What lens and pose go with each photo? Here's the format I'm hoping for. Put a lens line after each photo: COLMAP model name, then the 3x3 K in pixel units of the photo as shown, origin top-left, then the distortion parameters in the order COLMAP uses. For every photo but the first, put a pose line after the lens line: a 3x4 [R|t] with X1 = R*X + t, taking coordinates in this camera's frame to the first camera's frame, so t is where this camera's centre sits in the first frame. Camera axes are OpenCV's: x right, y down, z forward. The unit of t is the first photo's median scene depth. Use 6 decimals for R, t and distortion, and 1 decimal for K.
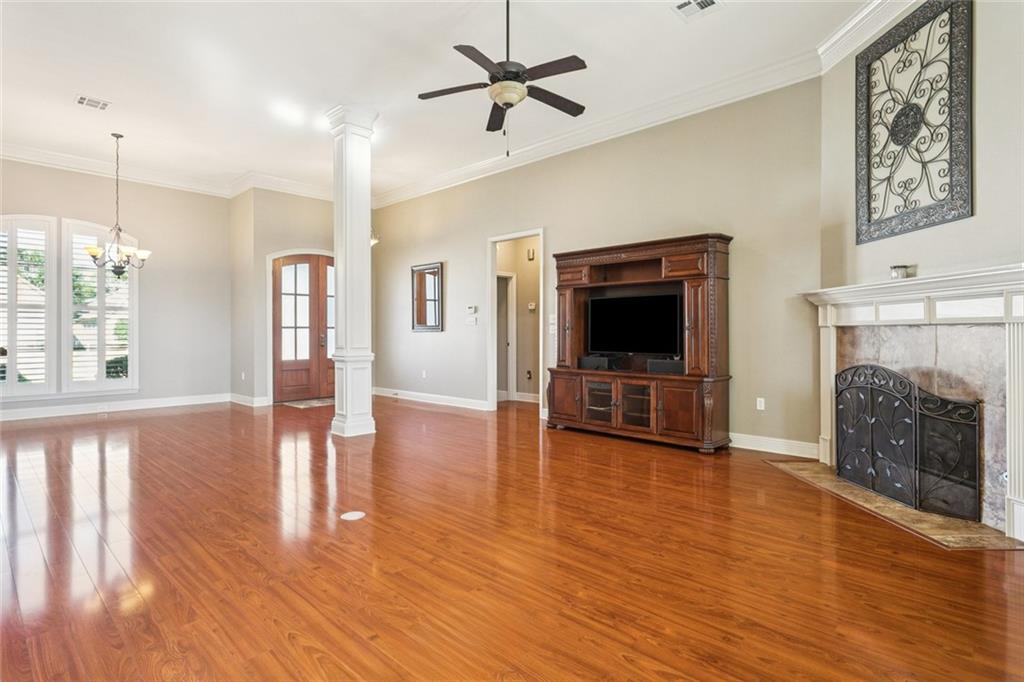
lens RADIAL K [[529.5, 0, 511.7], [0, 529.5, 334.3], [0, 0, 1]] dist [-0.001335, 0.002976]
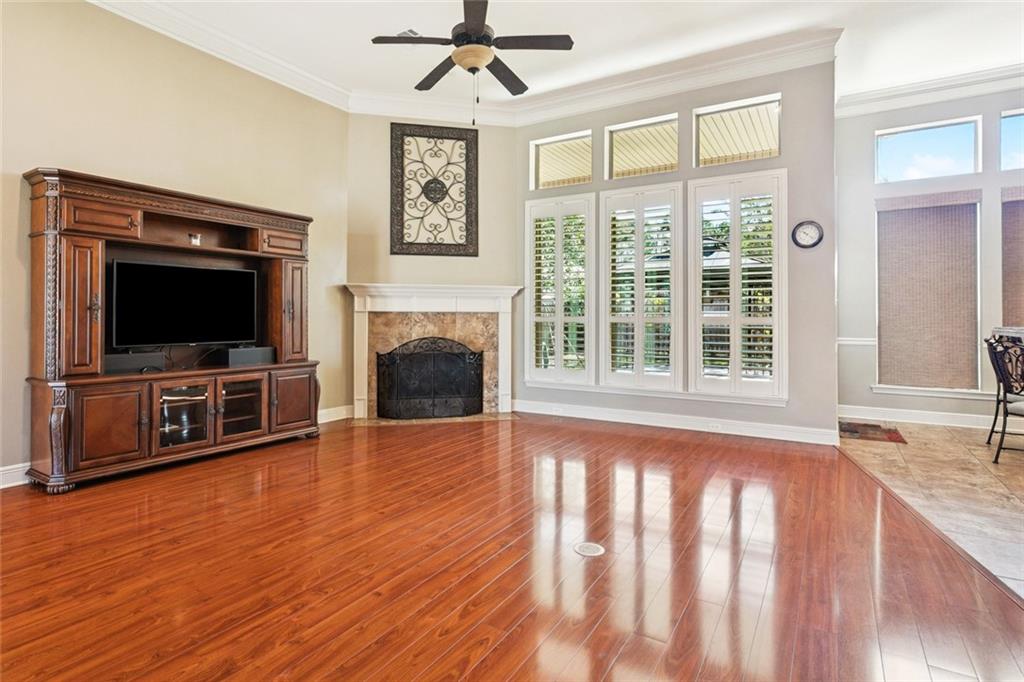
lens RADIAL K [[529.5, 0, 519.5], [0, 529.5, 312.1], [0, 0, 1]] dist [-0.001335, 0.002976]
pose [[-0.225853, 0.012623, 0.974080, -0.812623], [0.003220, 0.999920, -0.012211, 0.003842], [-0.974156, 0.000379, -0.225876, 0.988912]]
